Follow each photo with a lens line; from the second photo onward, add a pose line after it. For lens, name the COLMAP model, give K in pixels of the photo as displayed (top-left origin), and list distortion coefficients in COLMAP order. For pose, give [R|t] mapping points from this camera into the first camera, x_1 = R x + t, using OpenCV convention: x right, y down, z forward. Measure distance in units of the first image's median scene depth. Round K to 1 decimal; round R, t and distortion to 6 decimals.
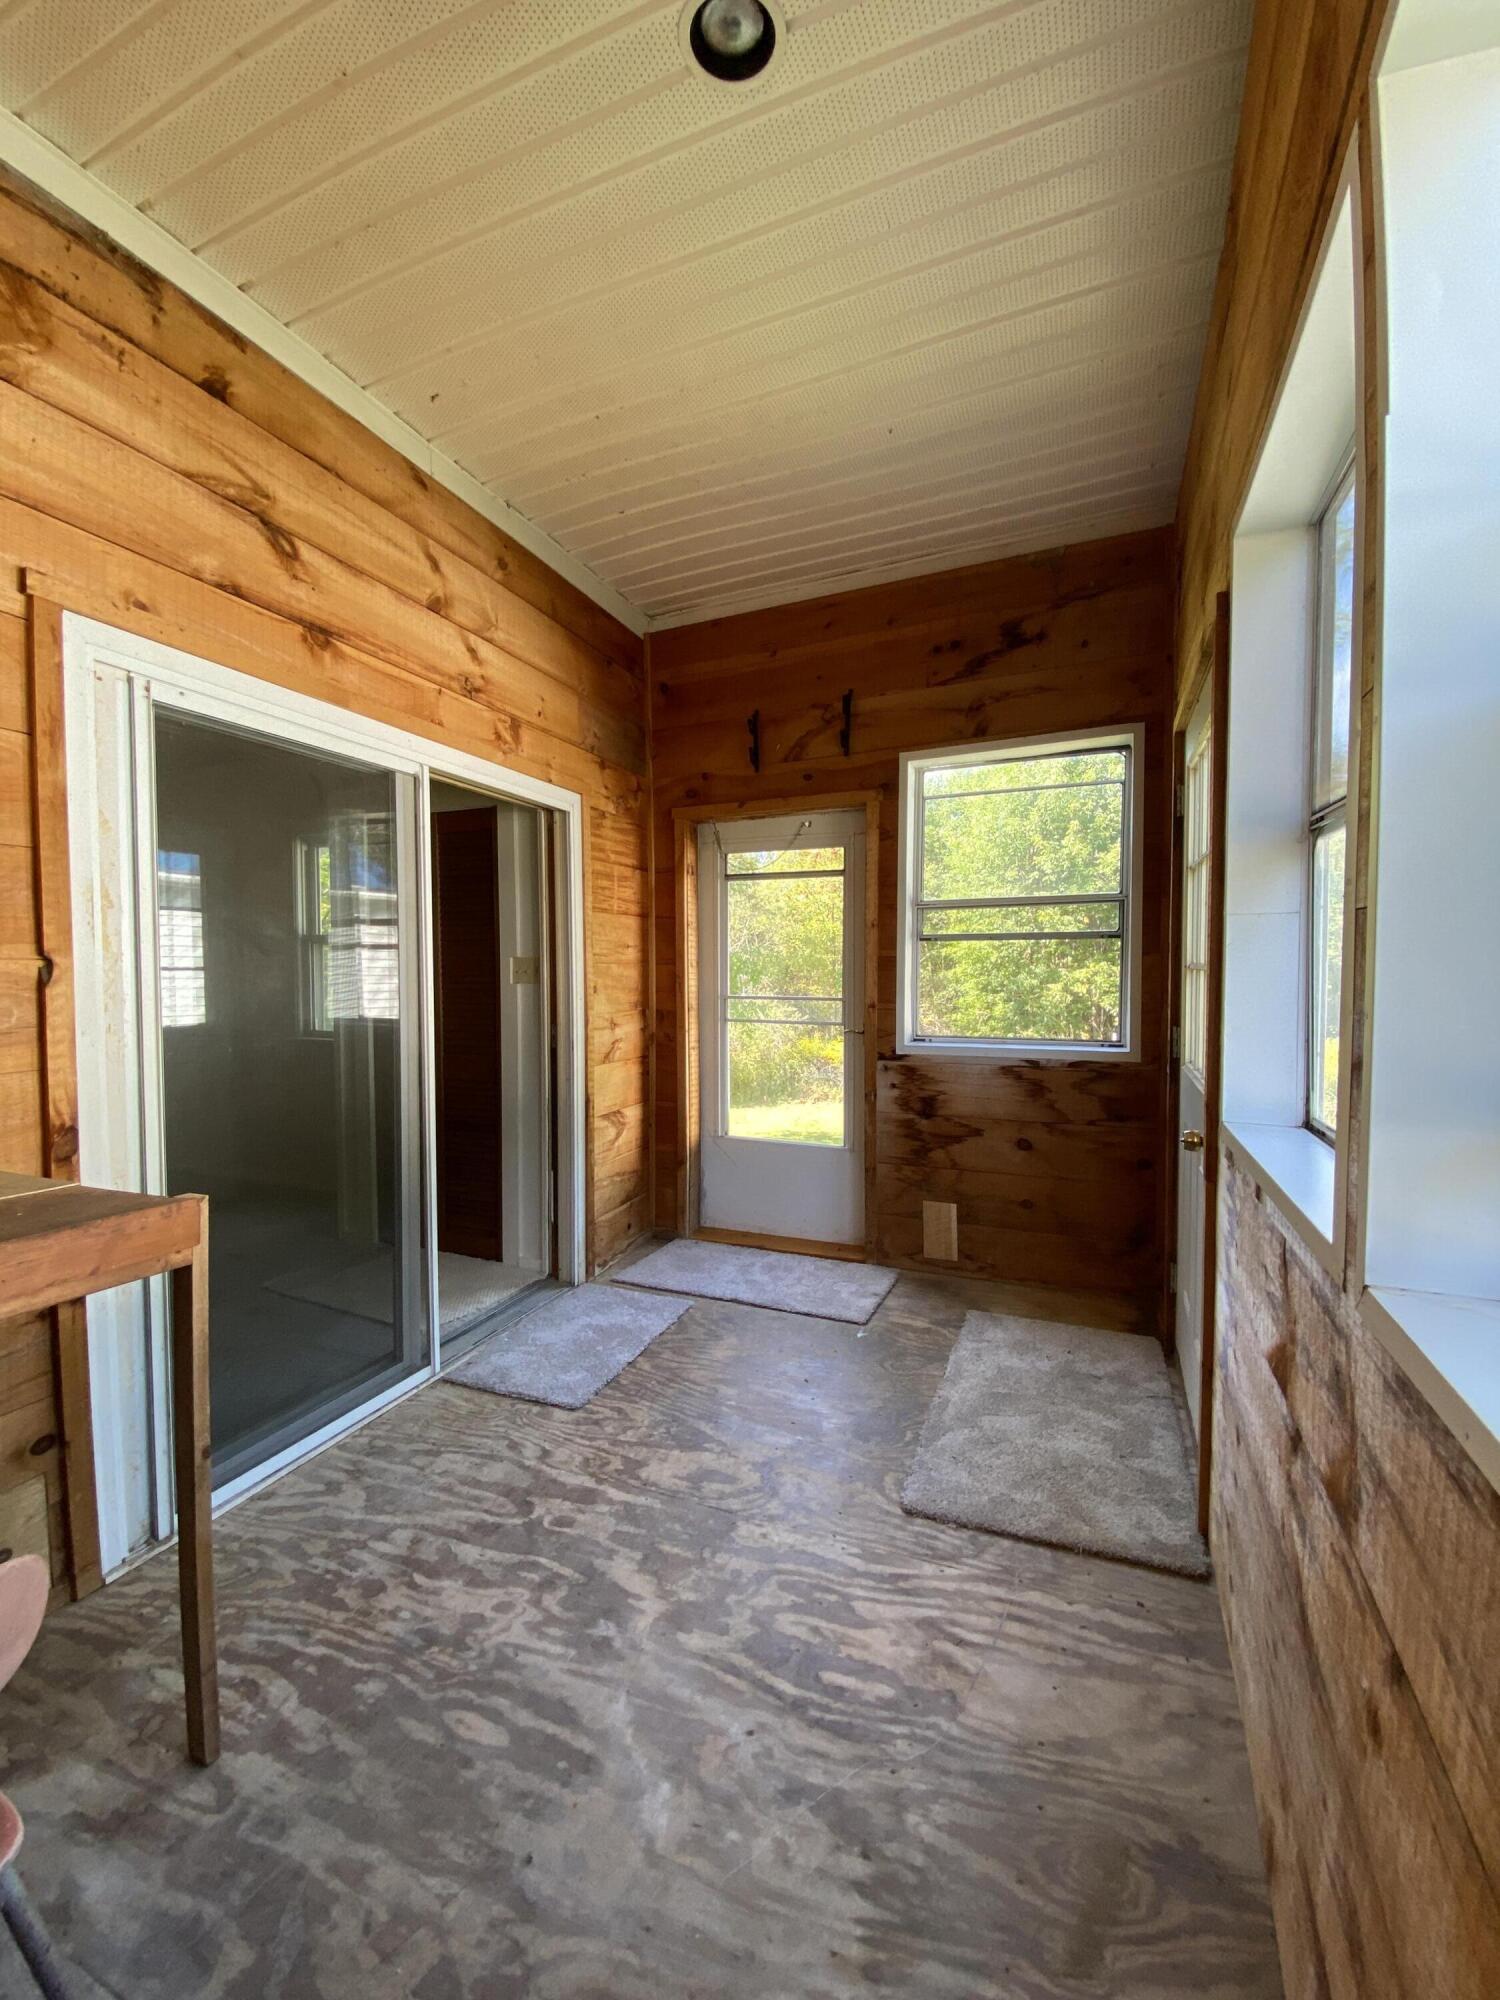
lens RADIAL K [[819.2, 0, 750.0], [0, 819.2, 1000.0], [0, 0, 1]] dist [0.028254, -0.023275]
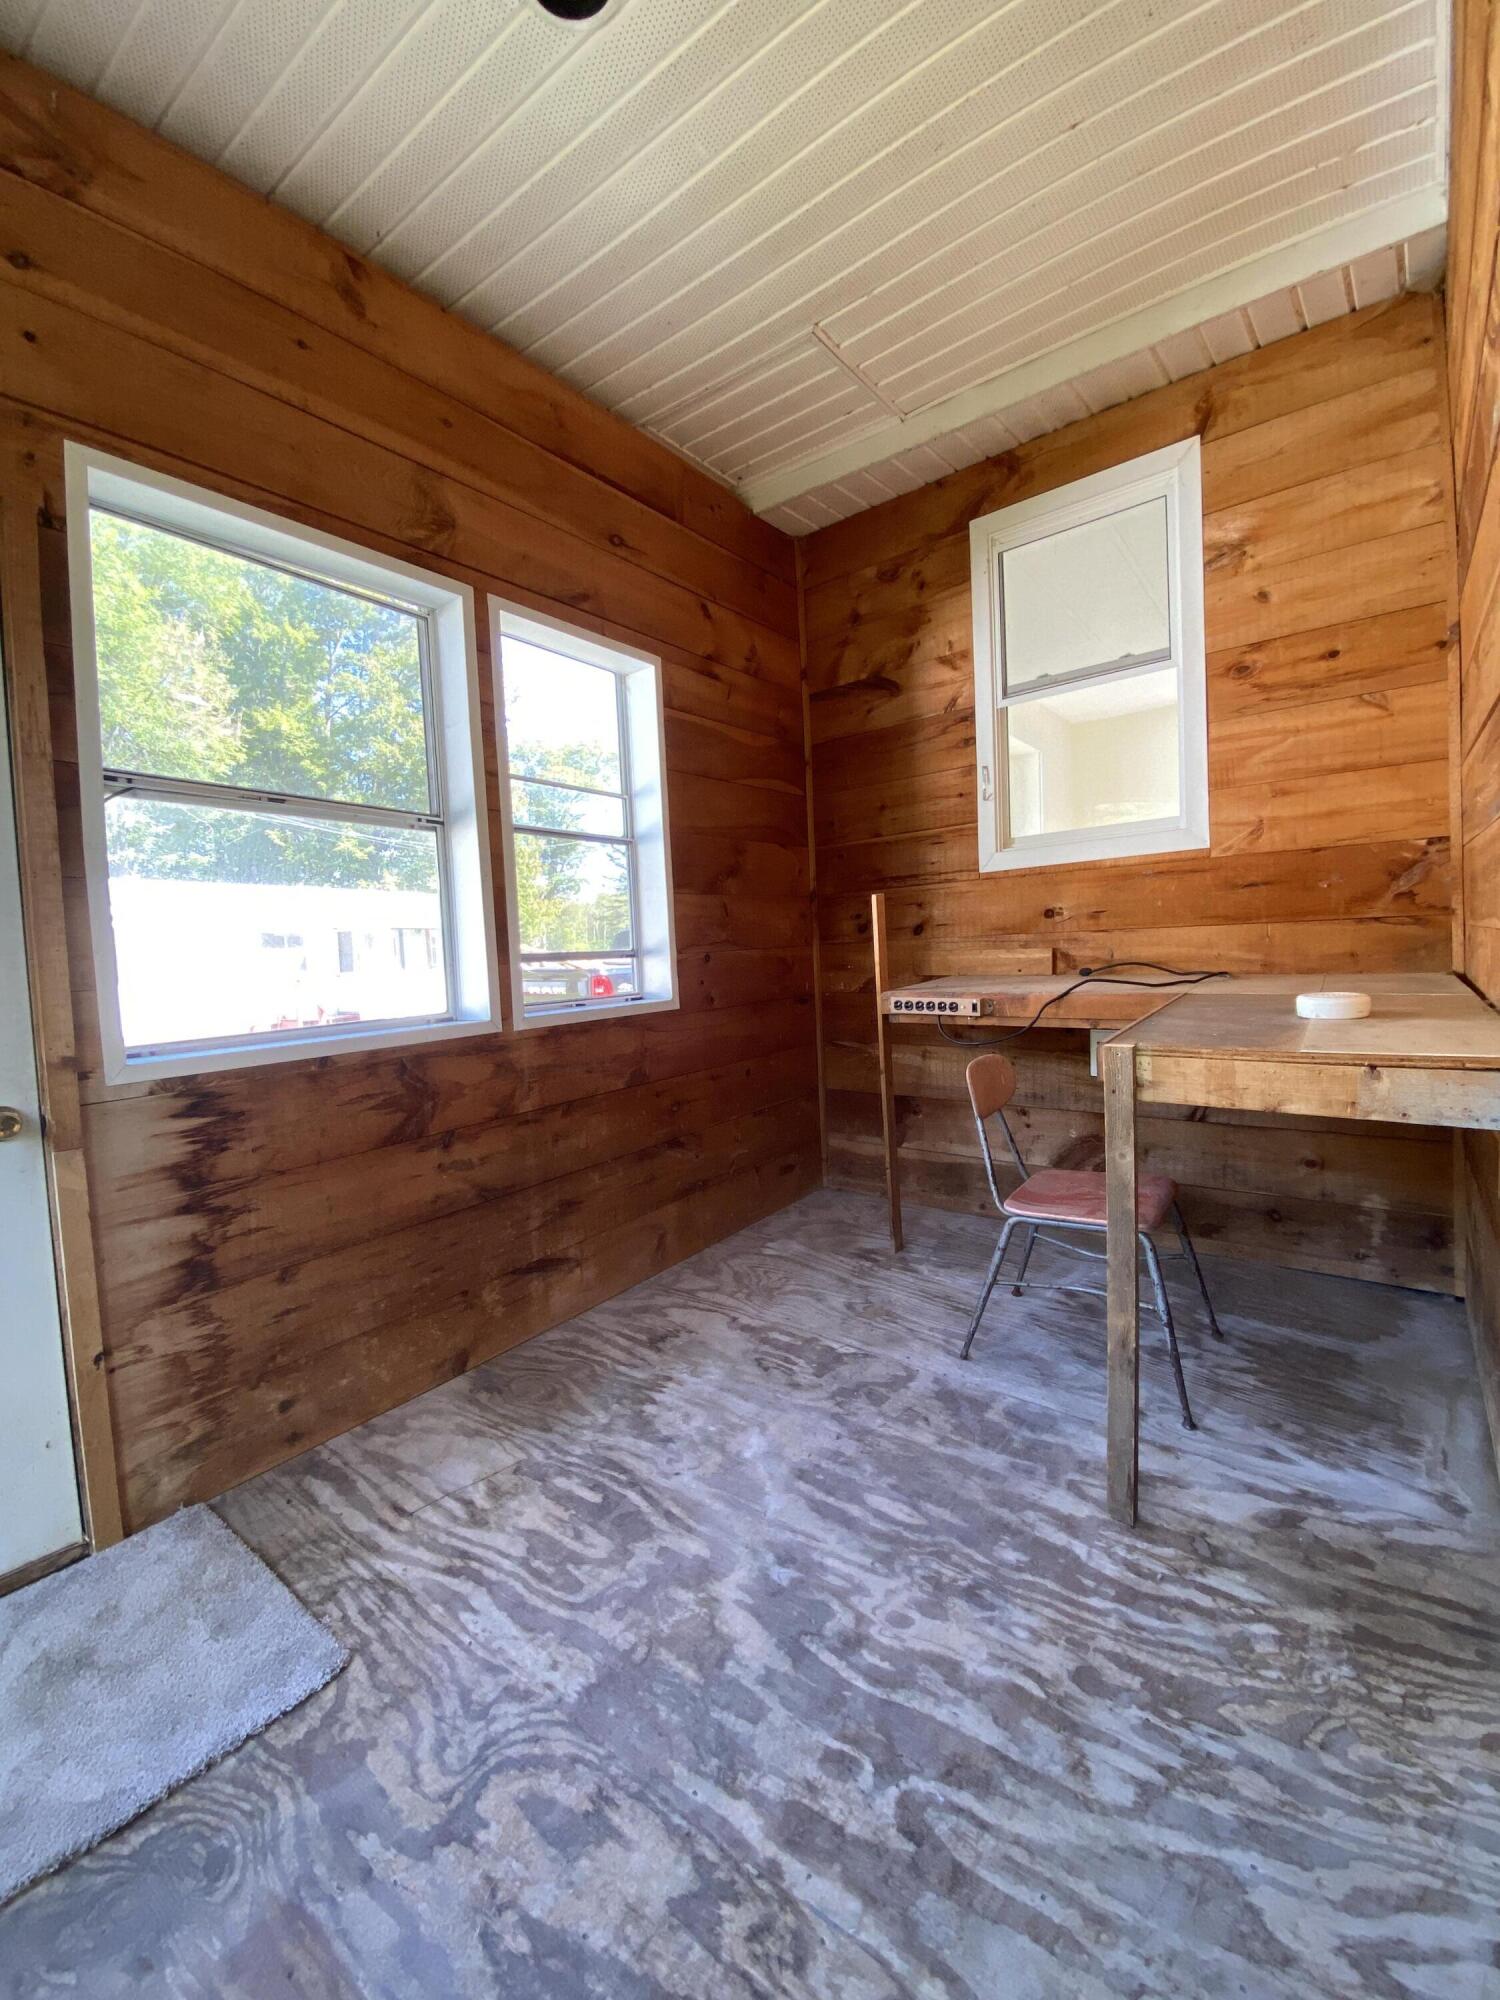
lens RADIAL K [[819.2, 0, 750.0], [0, 819.2, 1000.0], [0, 0, 1]] dist [0.028254, -0.023275]
pose [[-0.964547, 0.042049, 0.260539, -0.396377], [0.069359, 0.992911, 0.096525, 0.029366], [-0.254633, 0.111173, -0.960626, 1.767786]]
